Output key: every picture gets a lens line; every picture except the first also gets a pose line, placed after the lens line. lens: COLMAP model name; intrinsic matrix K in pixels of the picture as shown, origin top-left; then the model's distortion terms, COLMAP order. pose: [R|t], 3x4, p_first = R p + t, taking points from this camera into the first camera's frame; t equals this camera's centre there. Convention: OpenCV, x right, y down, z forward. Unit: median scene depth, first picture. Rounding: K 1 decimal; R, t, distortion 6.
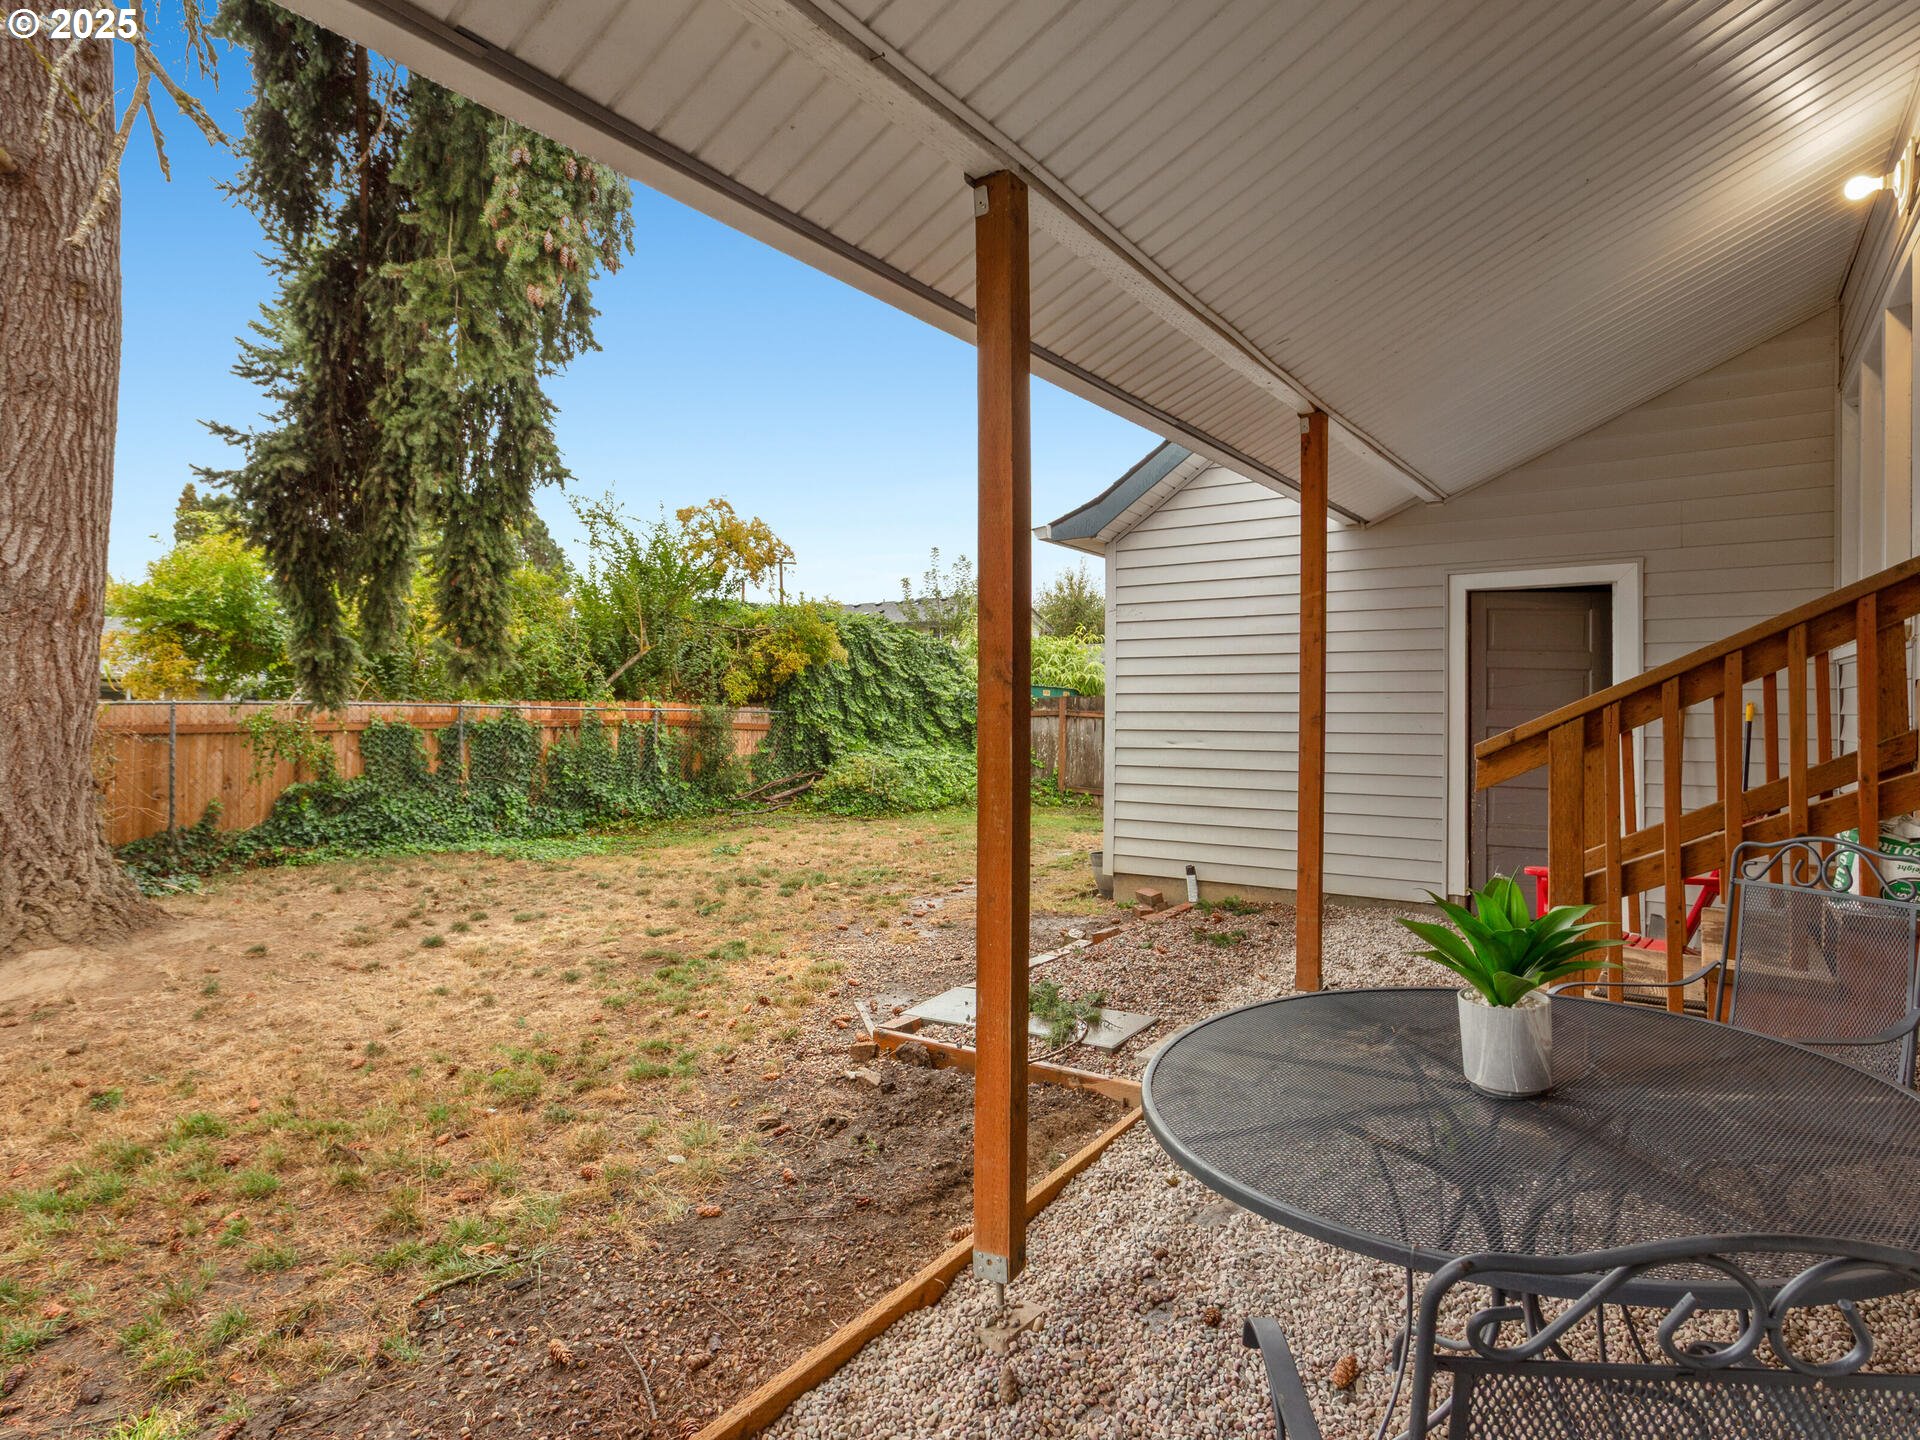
lens RADIAL K [[1041.8, 0, 947.6], [0, 1041.8, 705.0], [0, 0, 1]] dist [0.001654, 0.002553]
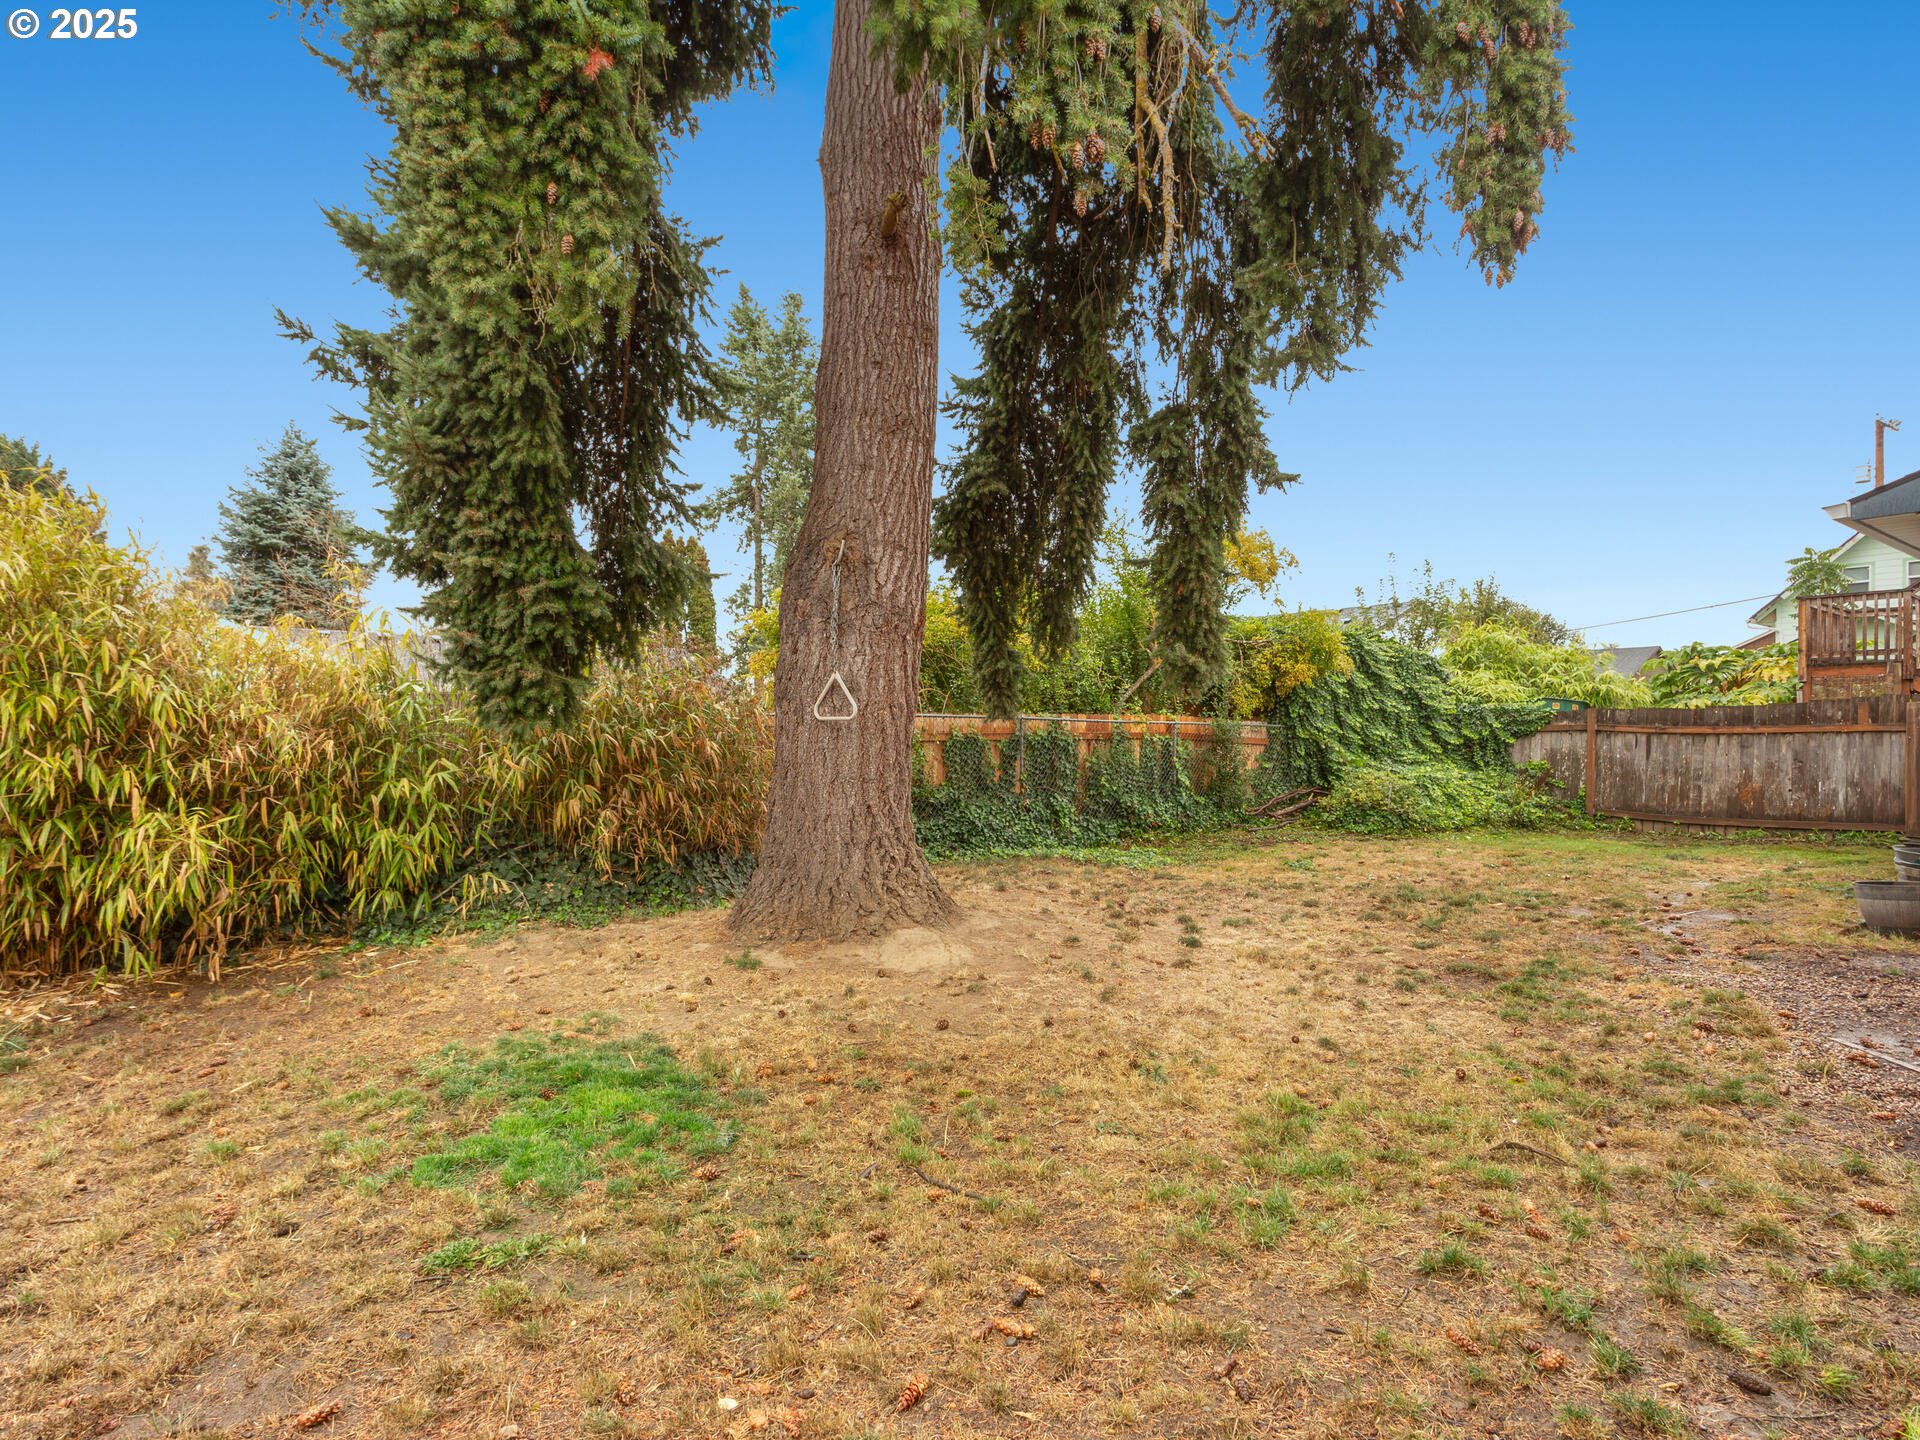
lens RADIAL K [[1041.8, 0, 941.3], [0, 1041.8, 731.3], [0, 0, 1]] dist [0.001654, 0.002553]
pose [[0.960330, 0.000783, -0.278865, -0.201536], [0.000765, 0.999985, 0.005444, 0.006599], [0.278865, -0.005441, 0.960315, -0.023419]]
